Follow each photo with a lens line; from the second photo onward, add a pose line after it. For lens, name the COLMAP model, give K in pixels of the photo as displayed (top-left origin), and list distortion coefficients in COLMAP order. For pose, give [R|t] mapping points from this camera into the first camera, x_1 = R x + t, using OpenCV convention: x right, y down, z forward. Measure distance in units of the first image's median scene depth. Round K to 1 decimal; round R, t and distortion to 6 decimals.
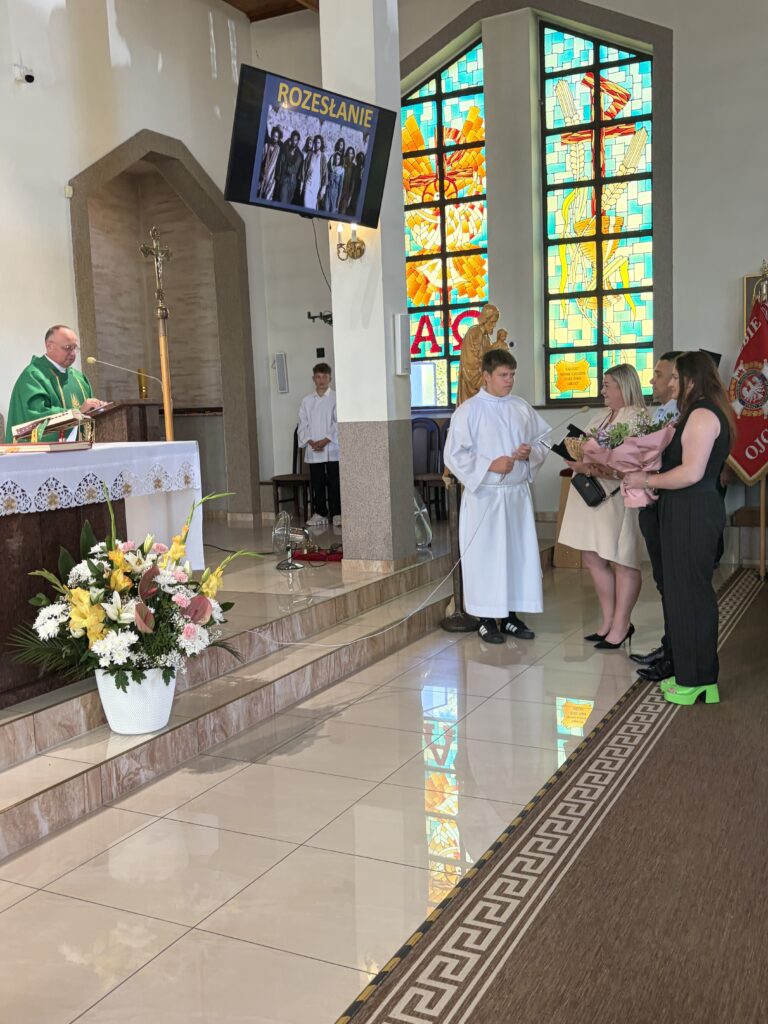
lens RADIAL K [[1010.3, 0, 384.0], [0, 1010.3, 512.0], [0, 0, 1]] dist [-0.000040, 0.011778]
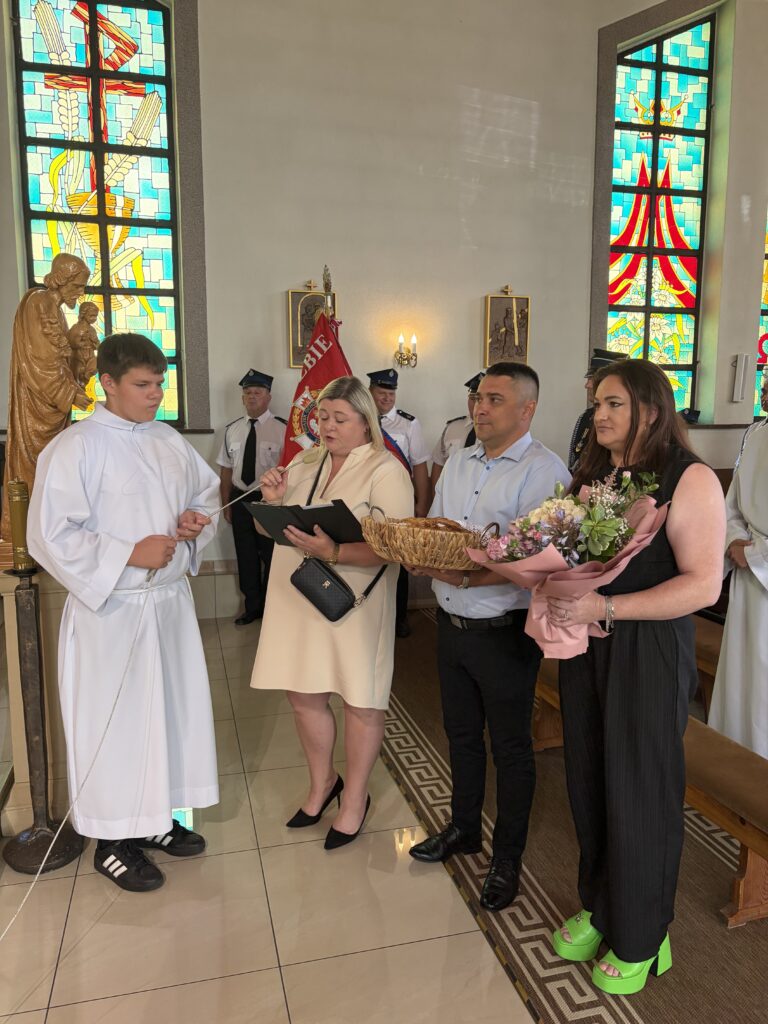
lens RADIAL K [[773.7, 0, 384.0], [0, 773.7, 512.0], [0, 0, 1]] dist [0.041899, -0.055439]
pose [[0.747544, -0.049158, 0.662391, -0.038216], [0.047768, 0.998654, 0.020204, -0.045607], [-0.662493, 0.016537, 0.748886, 0.407611]]
